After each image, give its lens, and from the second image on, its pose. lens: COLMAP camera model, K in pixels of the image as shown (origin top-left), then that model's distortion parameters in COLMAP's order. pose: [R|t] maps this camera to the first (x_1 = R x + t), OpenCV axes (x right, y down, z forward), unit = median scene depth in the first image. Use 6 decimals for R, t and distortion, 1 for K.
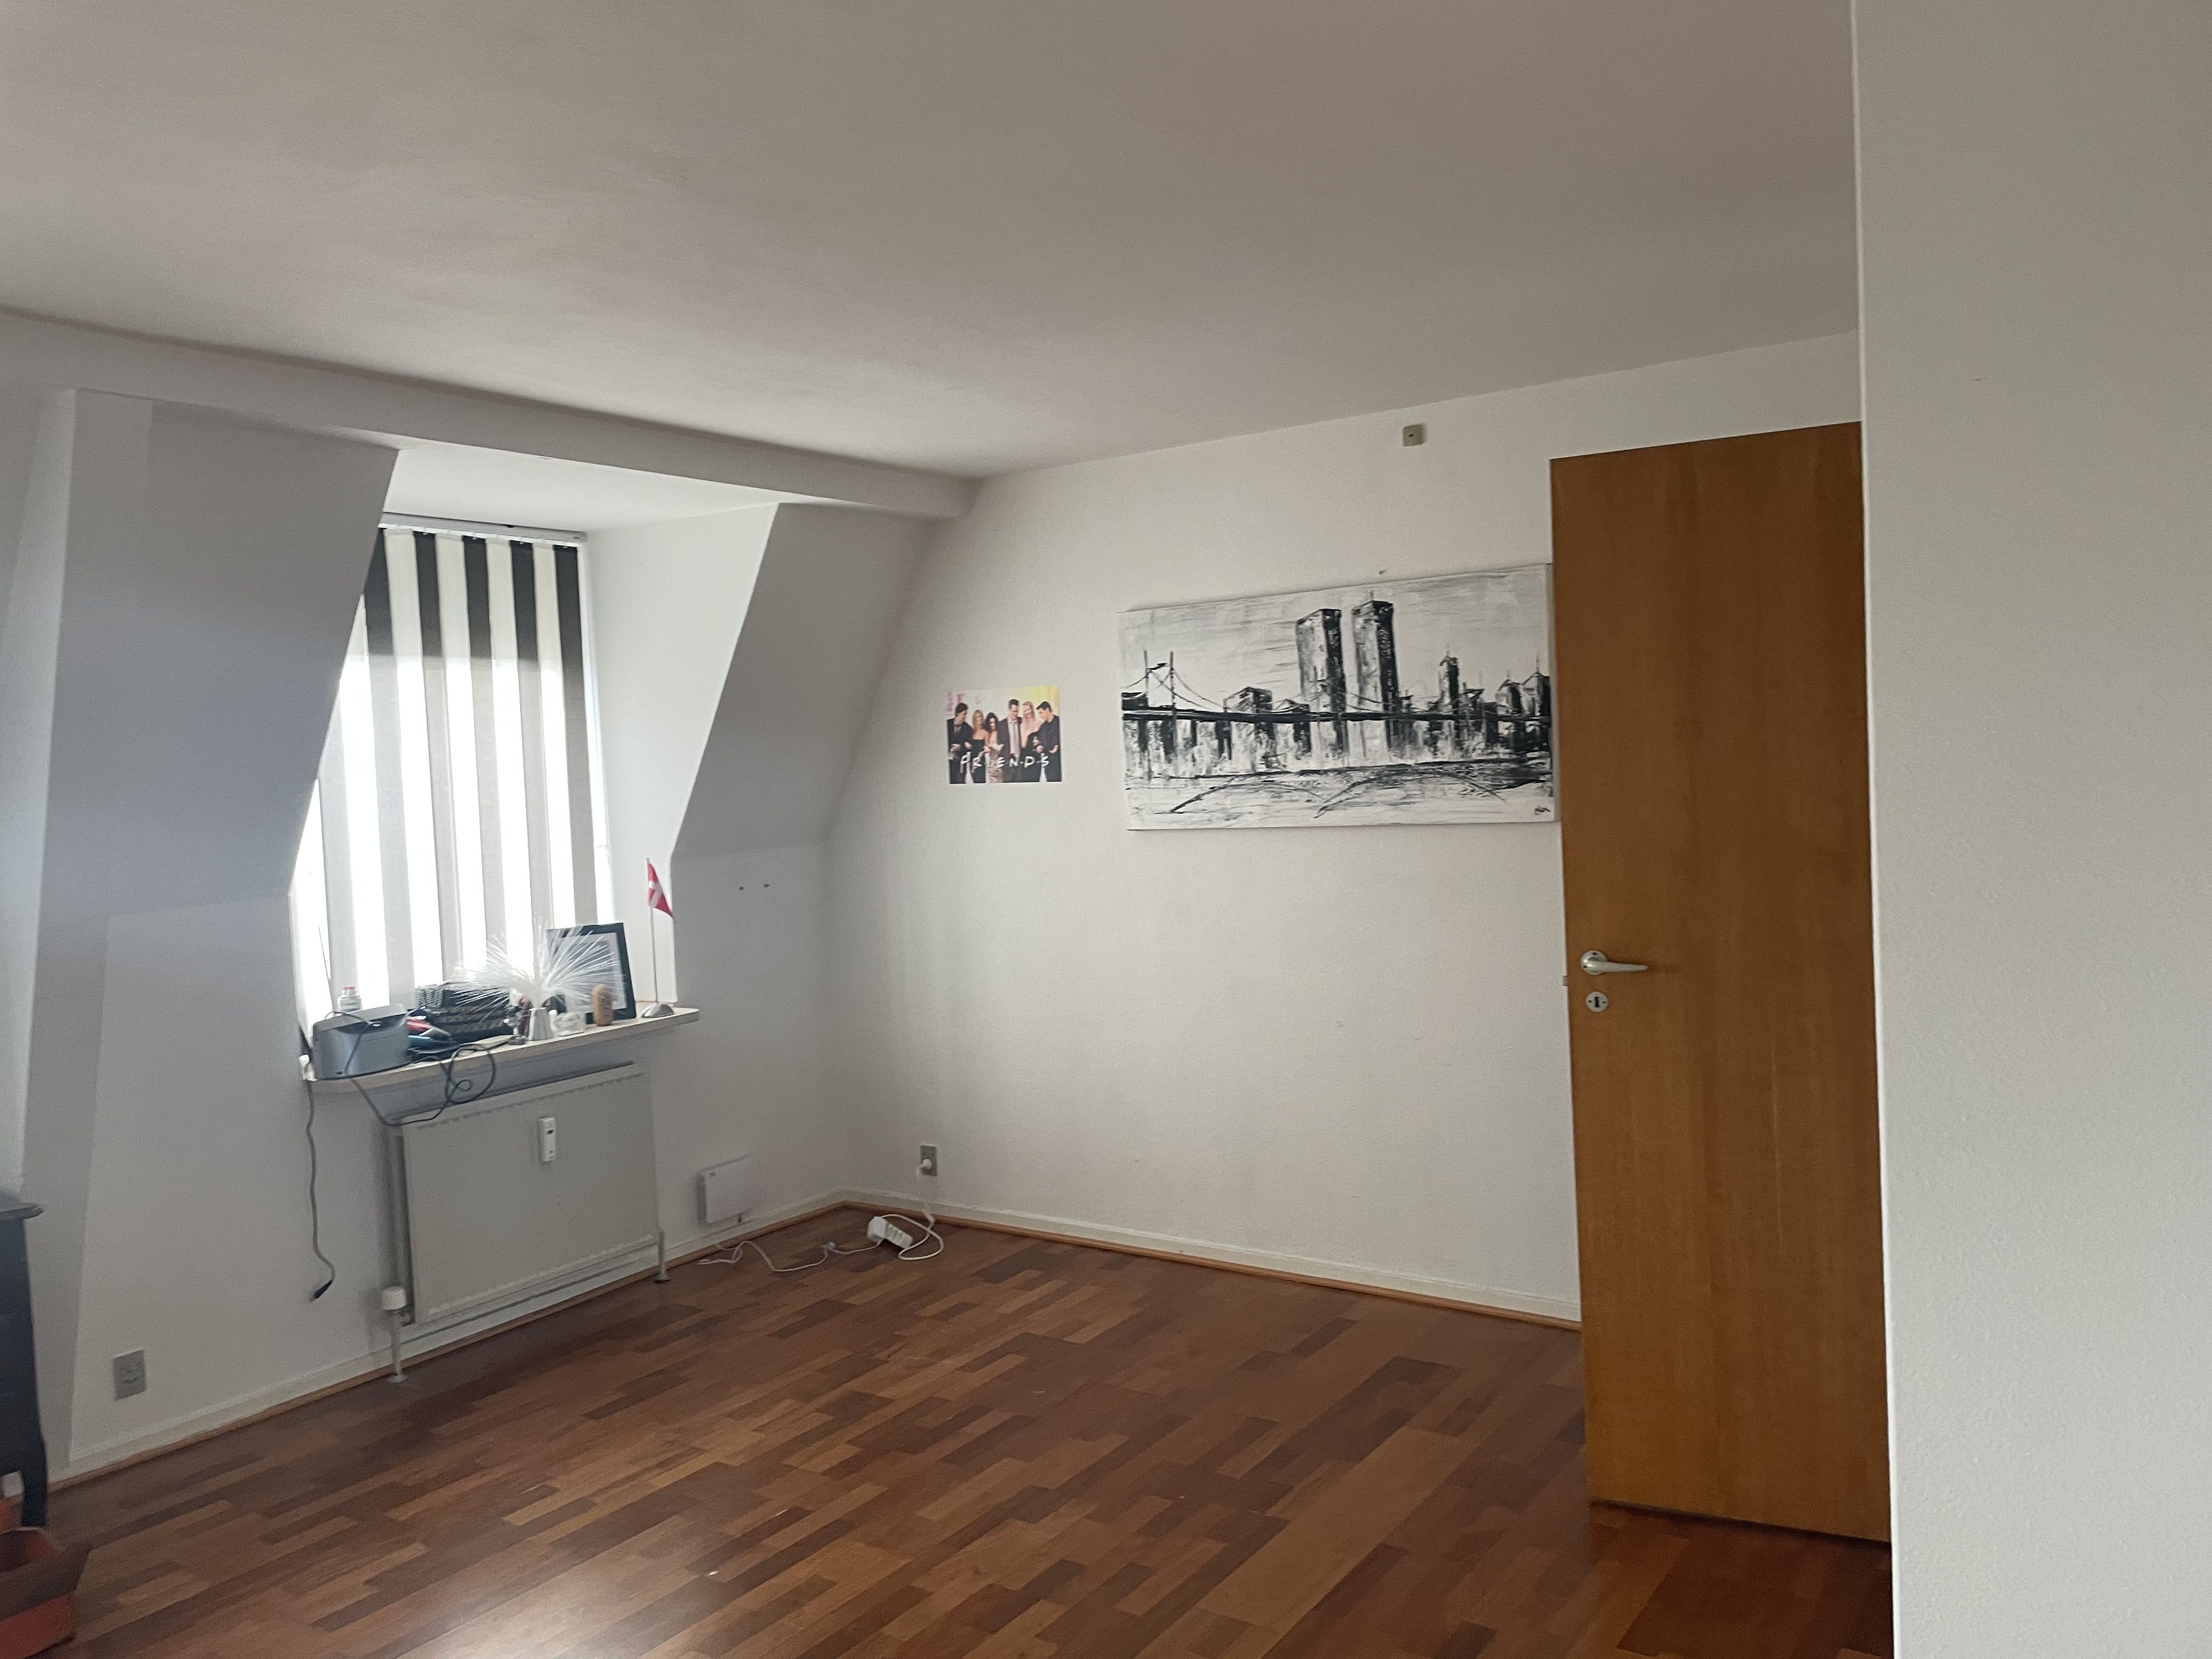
lens RADIAL K [[1671.9, 0, 1104.0], [0, 1671.9, 832.1], [0, 0, 1]] dist [0.073651, -0.101782]
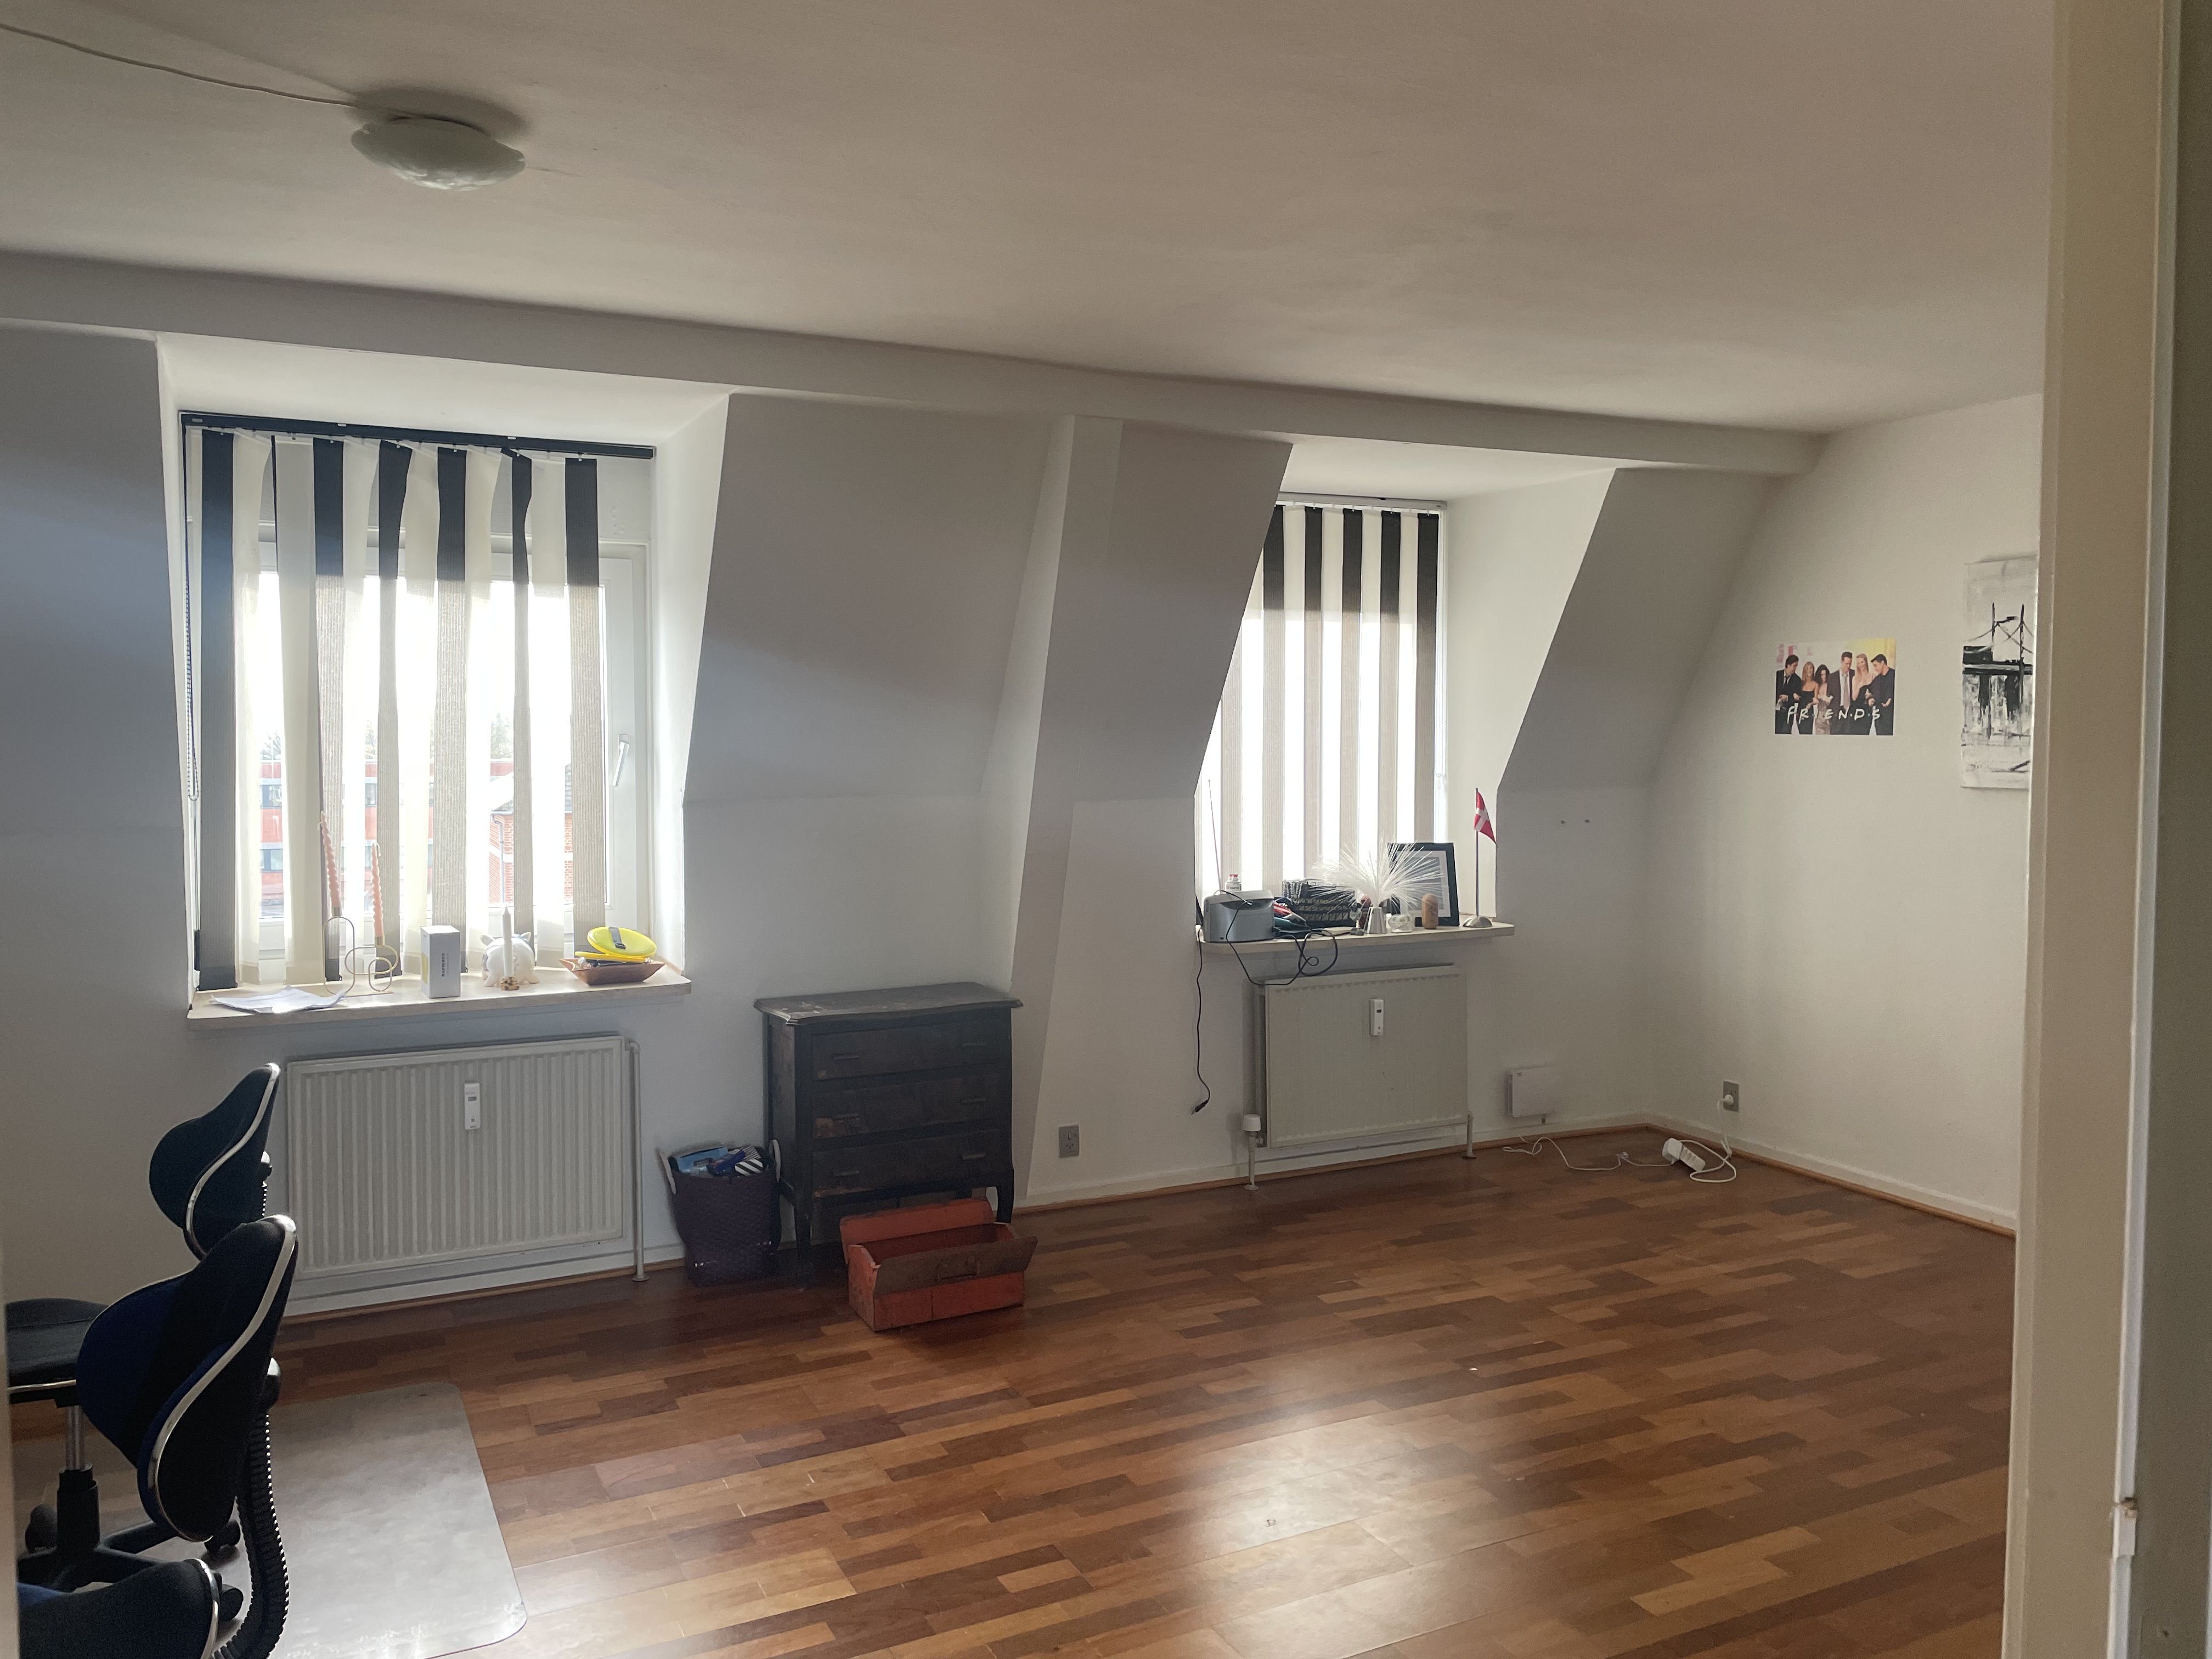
lens RADIAL K [[1671.9, 0, 1104.0], [0, 1671.9, 832.1], [0, 0, 1]] dist [0.073651, -0.101782]
pose [[0.870176, 0.068229, -0.487995, 0.067953], [-0.054606, 0.997620, 0.042110, 0.011758], [0.489706, -0.009996, 0.871830, -0.120261]]
